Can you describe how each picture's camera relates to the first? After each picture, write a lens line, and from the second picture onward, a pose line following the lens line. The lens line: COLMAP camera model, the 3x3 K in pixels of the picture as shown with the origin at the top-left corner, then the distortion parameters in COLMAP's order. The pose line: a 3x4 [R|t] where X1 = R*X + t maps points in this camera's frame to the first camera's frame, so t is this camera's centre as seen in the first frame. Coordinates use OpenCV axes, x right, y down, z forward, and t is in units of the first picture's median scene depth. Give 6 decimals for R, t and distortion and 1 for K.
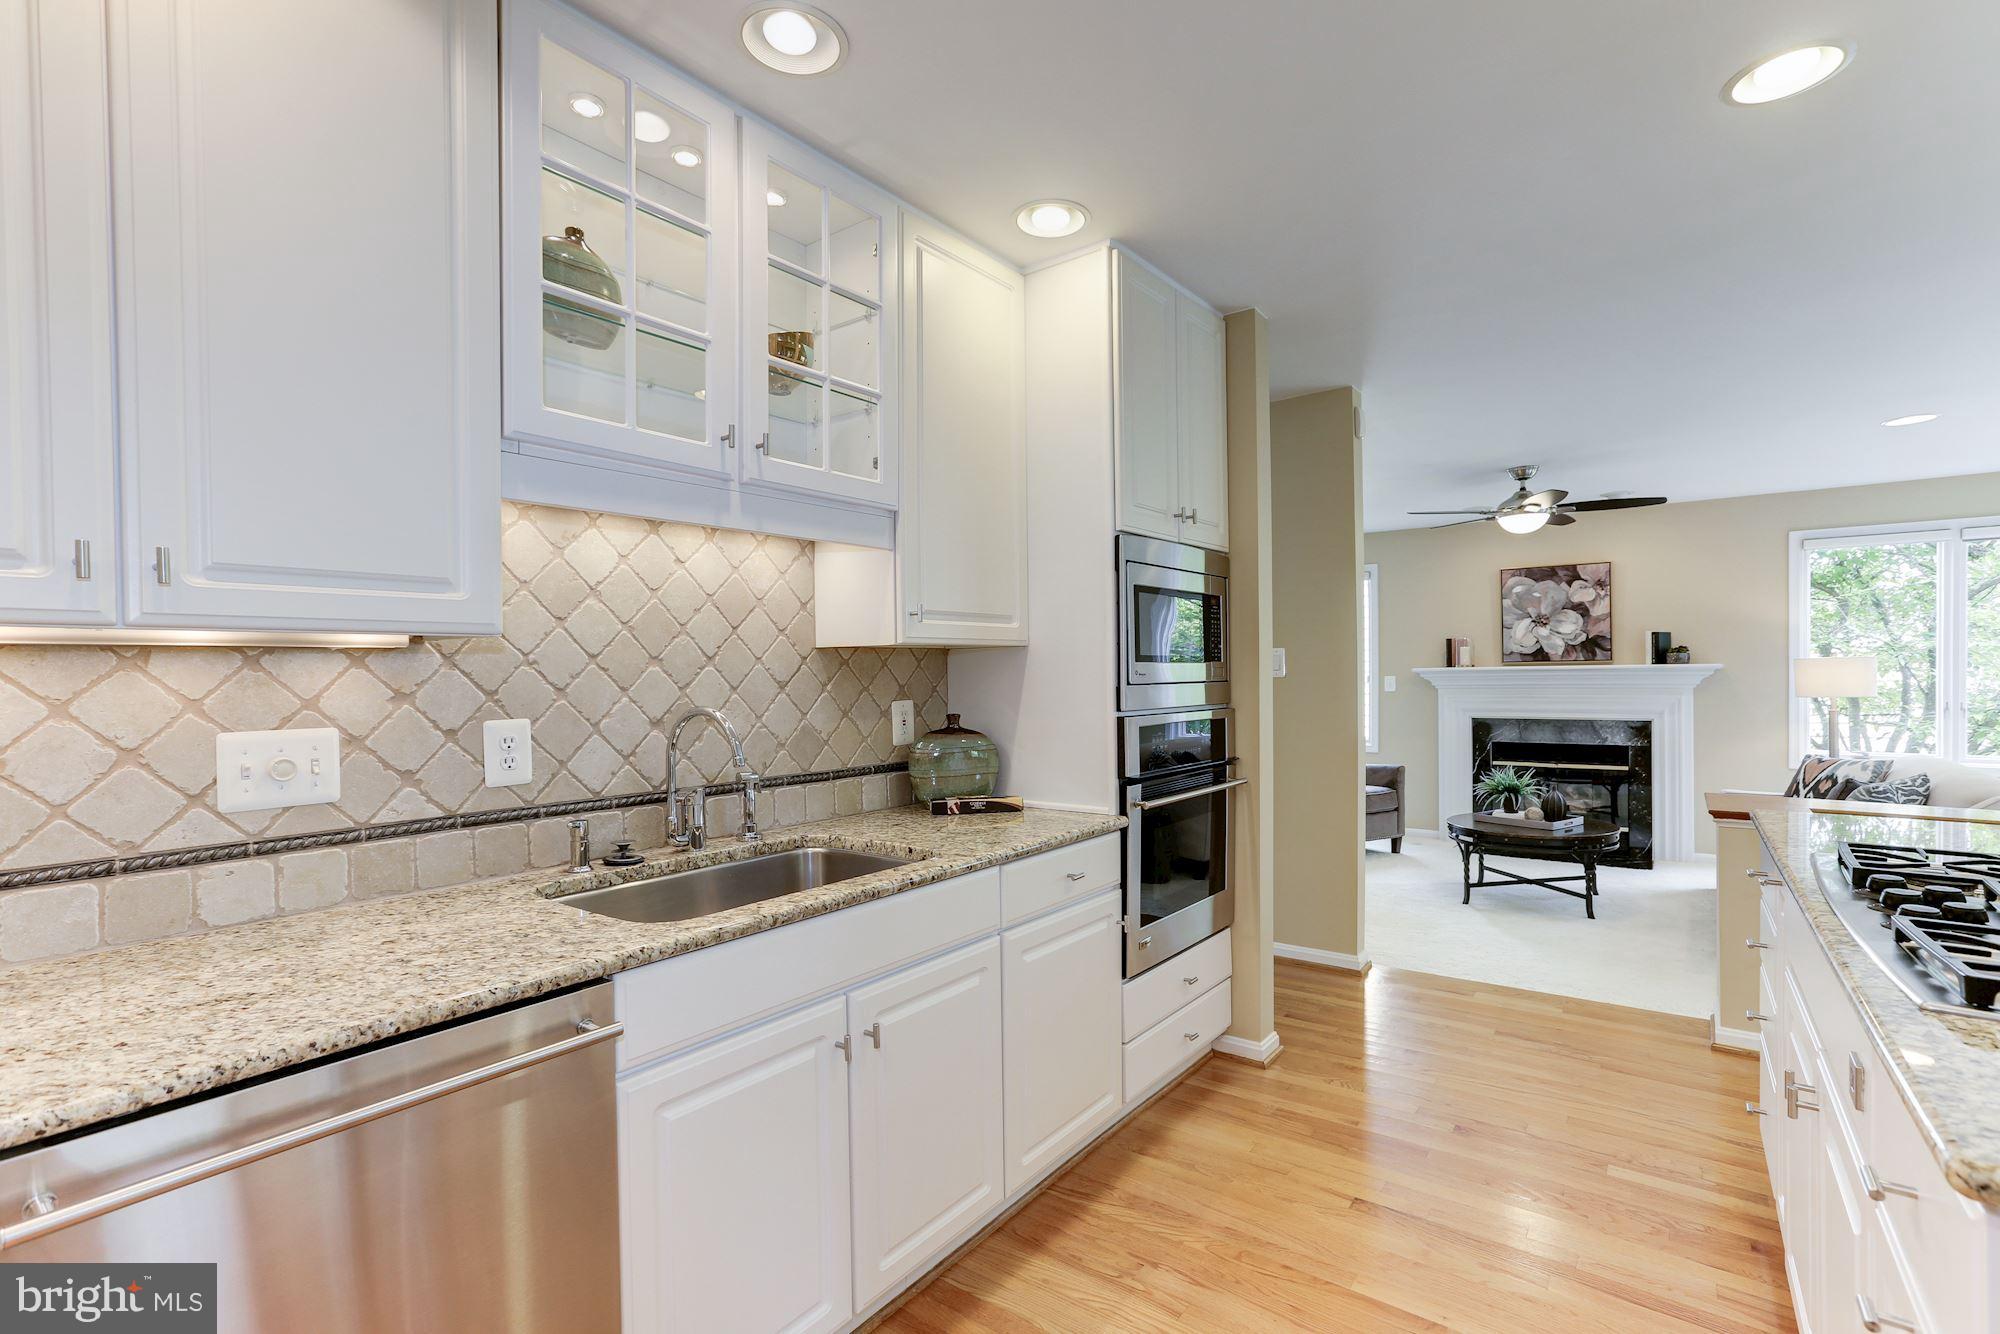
lens RADIAL K [[924.5, 0, 1005.6], [0, 924.5, 678.4], [0, 0, 1]] dist [-0.008873, 0.005599]
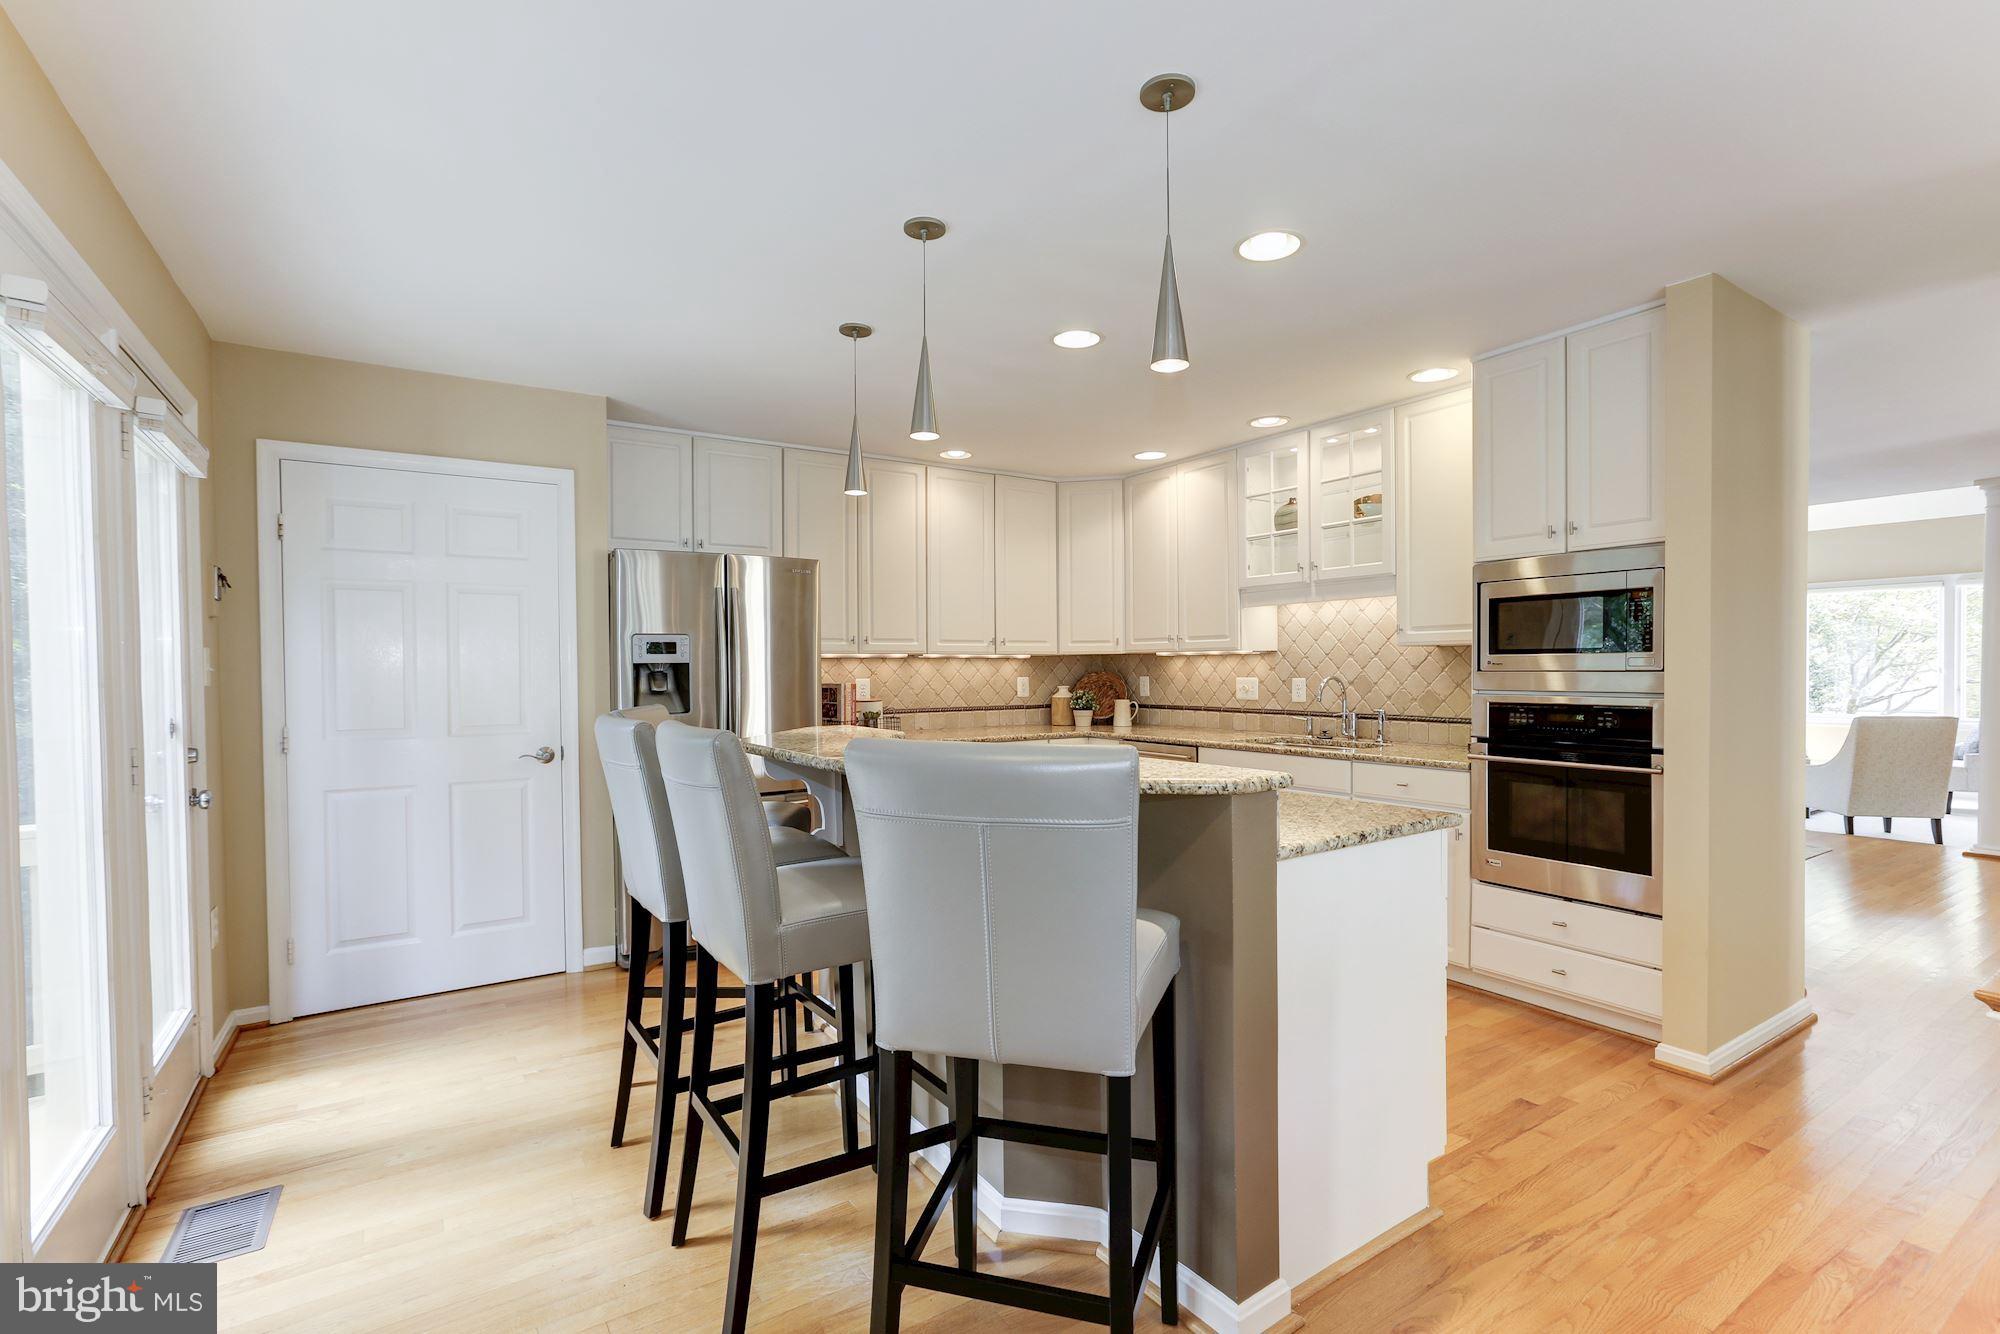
lens RADIAL K [[924.5, 0, 1011.8], [0, 924.5, 677.1], [0, 0, 1]] dist [-0.008873, 0.005599]
pose [[-0.338036, 0.023774, -0.940833, 1.572283], [0.002293, 0.999699, 0.024438, -0.018561], [0.941130, 0.006104, -0.337989, 0.752438]]
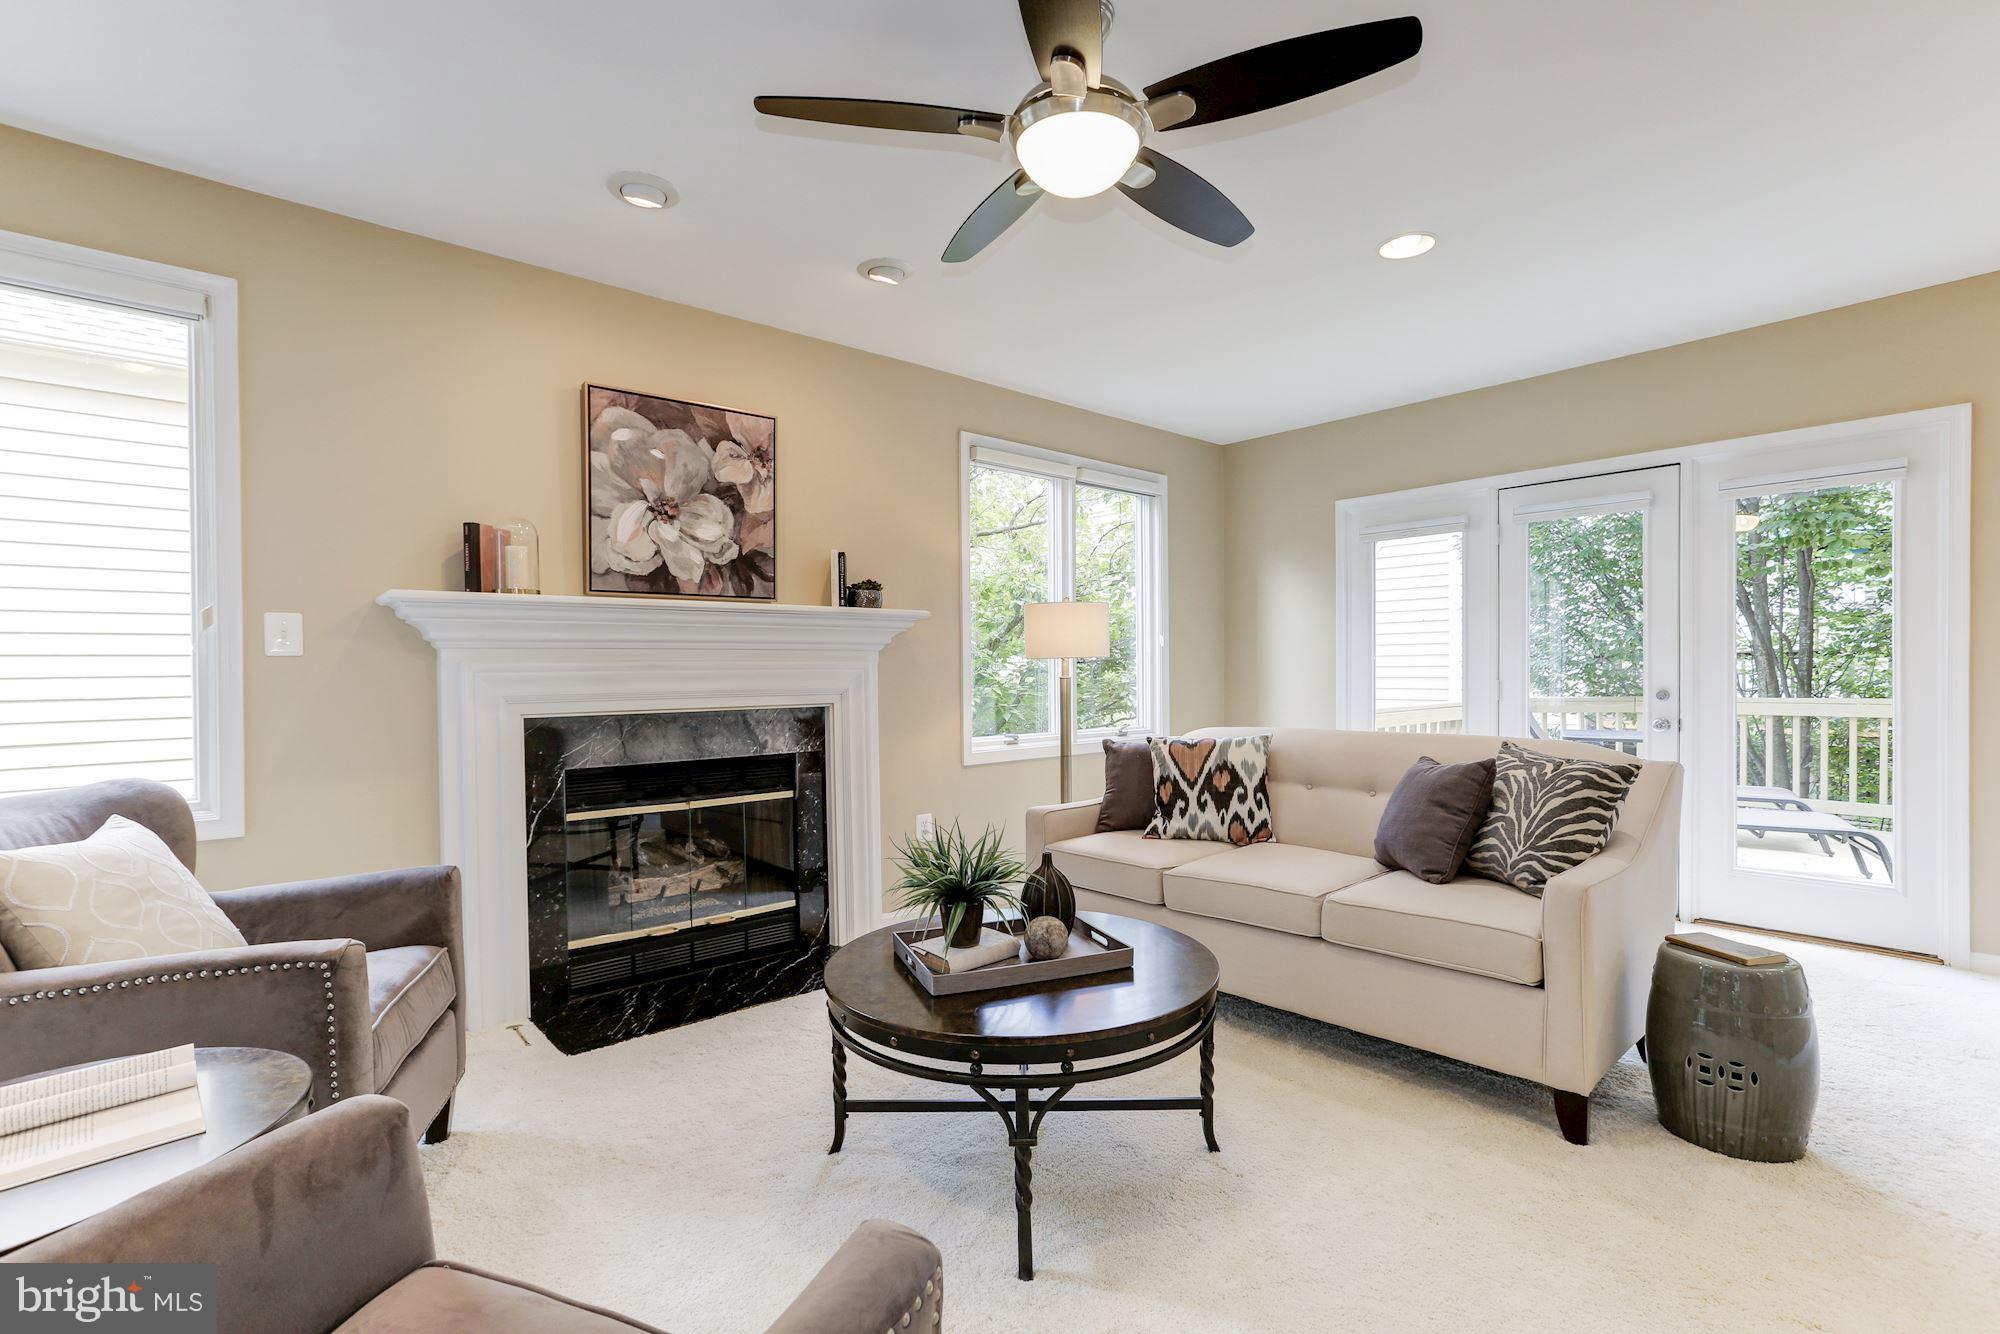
lens RADIAL K [[924.5, 0, 989.9], [0, 924.5, 674.1], [0, 0, 1]] dist [-0.008873, 0.005599]
pose [[0.210336, 0.008952, 0.977588, 0.367988], [0.016045, 0.999792, -0.012608, 0.083415], [-0.977498, 0.018337, 0.210148, 1.872889]]
